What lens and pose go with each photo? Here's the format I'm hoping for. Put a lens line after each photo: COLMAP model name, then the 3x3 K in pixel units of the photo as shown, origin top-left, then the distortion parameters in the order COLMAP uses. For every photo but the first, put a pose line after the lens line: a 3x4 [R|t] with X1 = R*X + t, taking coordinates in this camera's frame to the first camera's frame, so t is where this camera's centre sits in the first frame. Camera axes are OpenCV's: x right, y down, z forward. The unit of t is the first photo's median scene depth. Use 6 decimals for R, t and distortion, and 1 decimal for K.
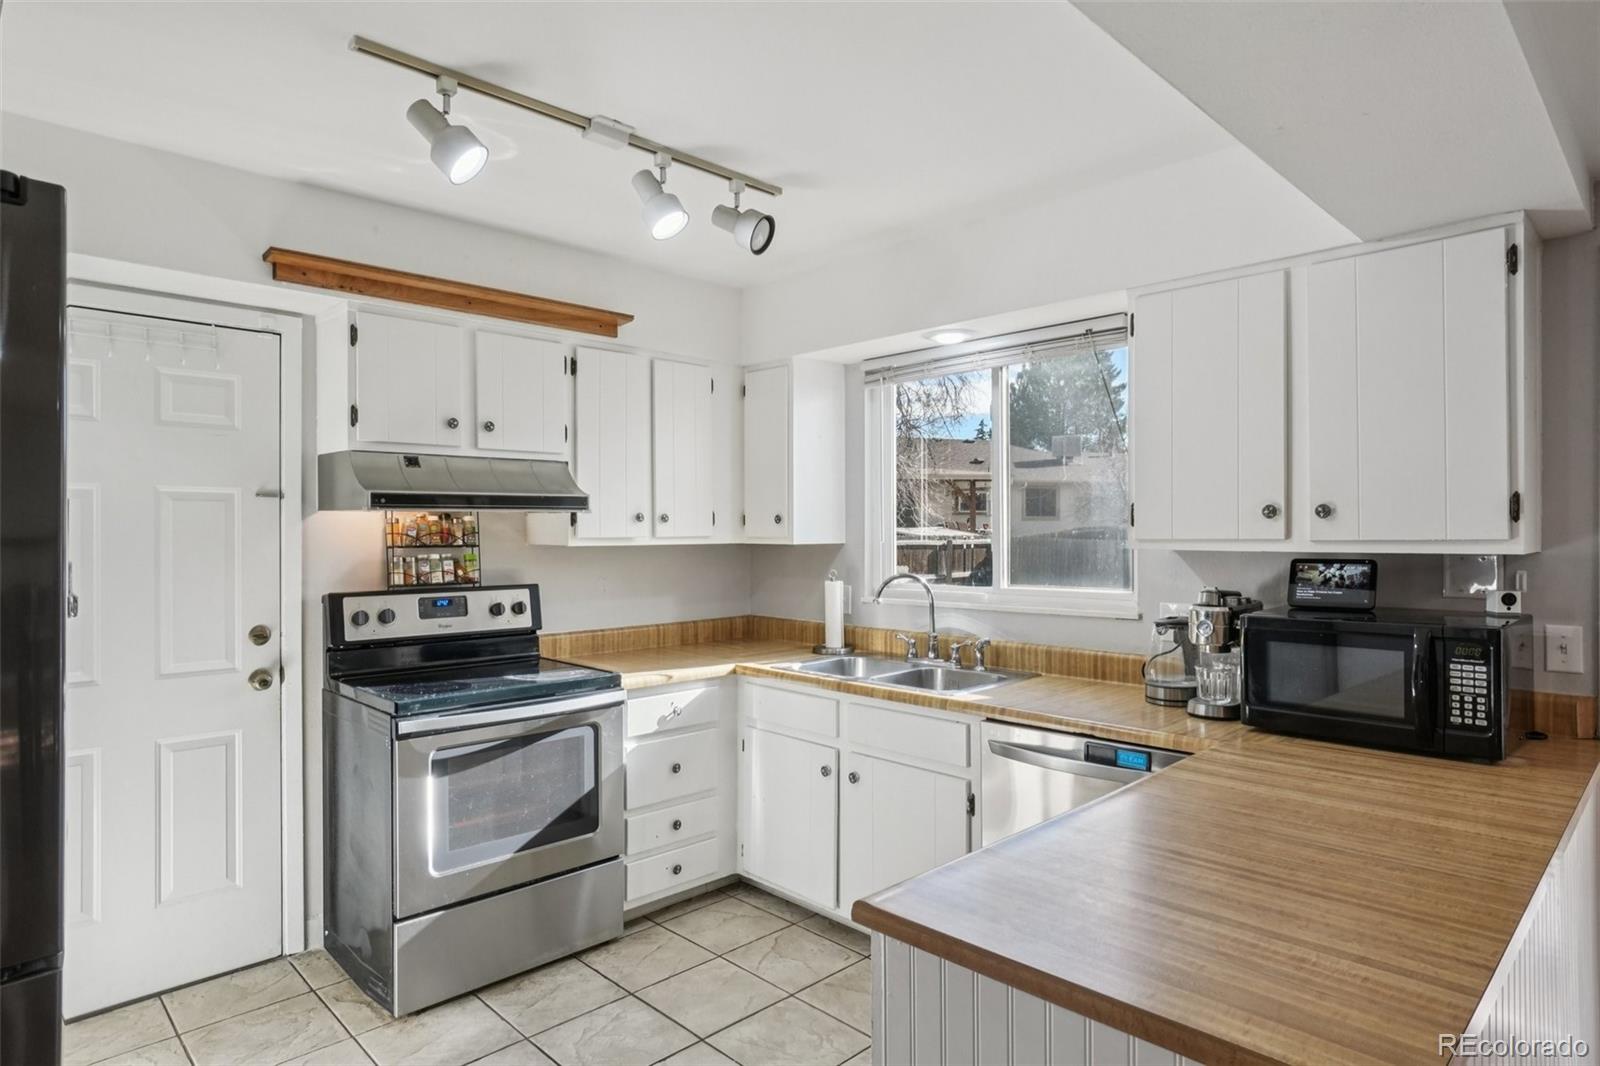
lens RADIAL K [[906.2, 0, 805.0], [0, 906.2, 537.8], [0, 0, 1]] dist [-0.015675, -0.000432]
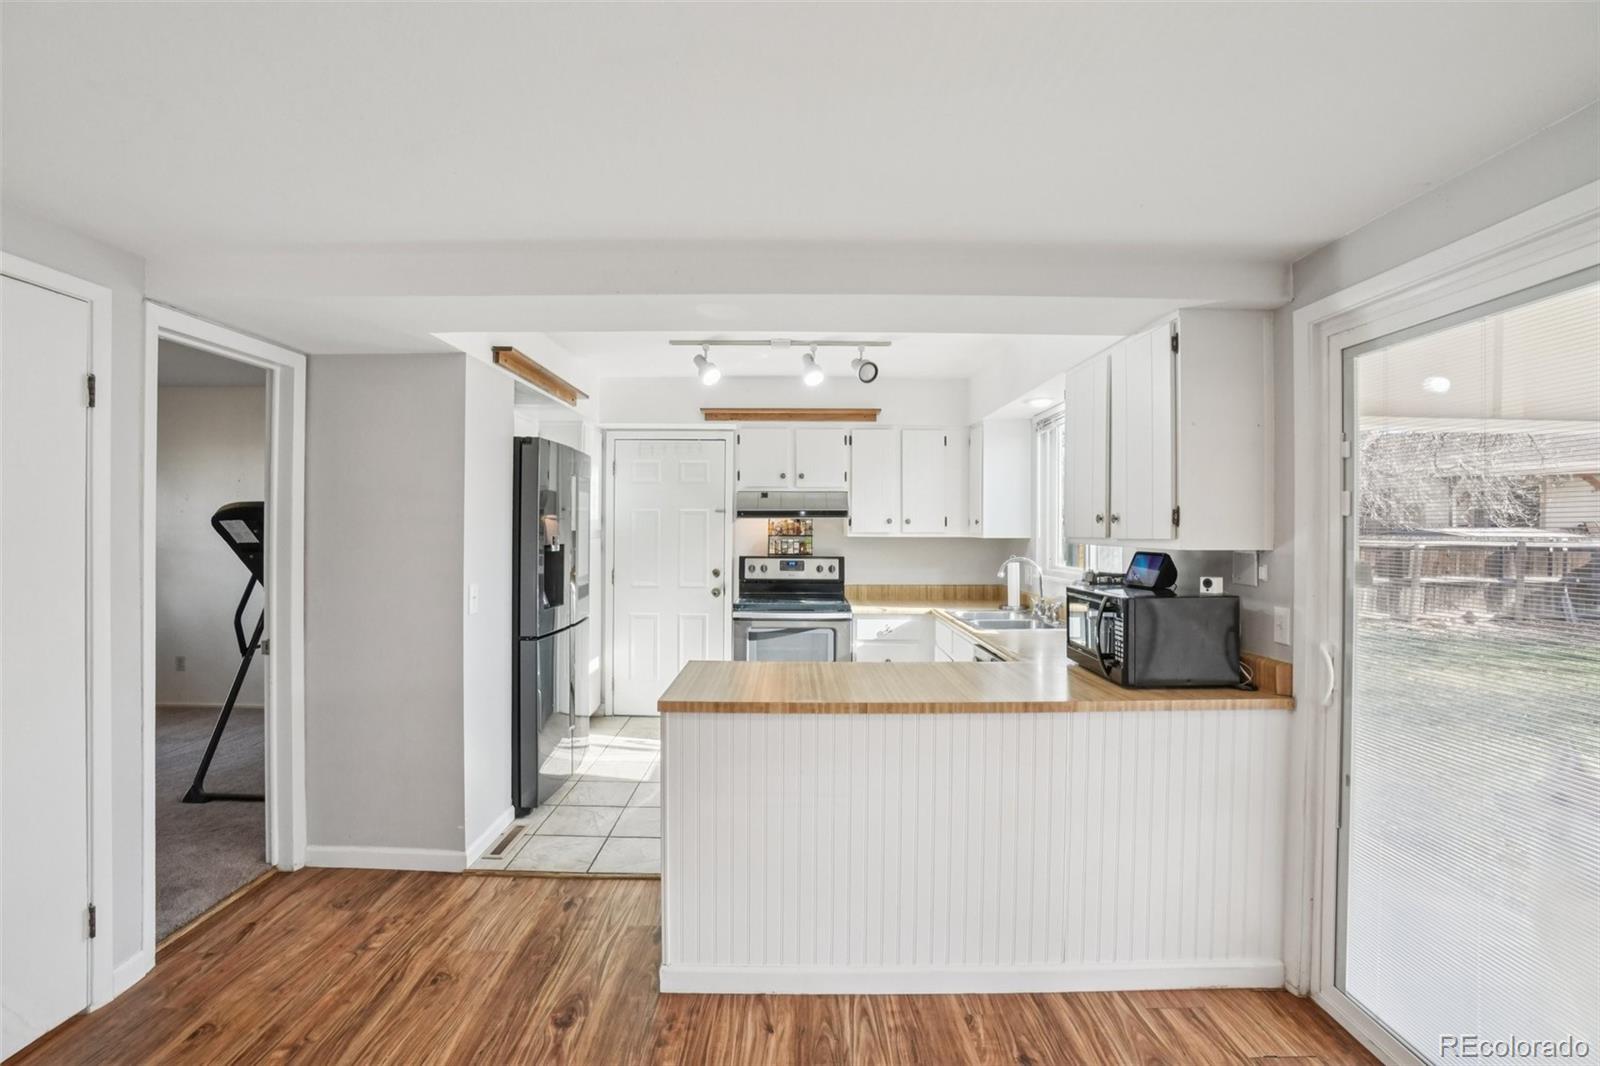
lens RADIAL K [[730.2, 0, 806.2], [0, 730.2, 535.3], [0, 0, 1]] dist [-0.047828, 0.011902]
pose [[0.712871, 0.012775, -0.701179, 0.756390], [-0.011416, 0.999913, 0.006610, -0.002508], [0.701203, 0.003293, 0.712954, -0.139749]]
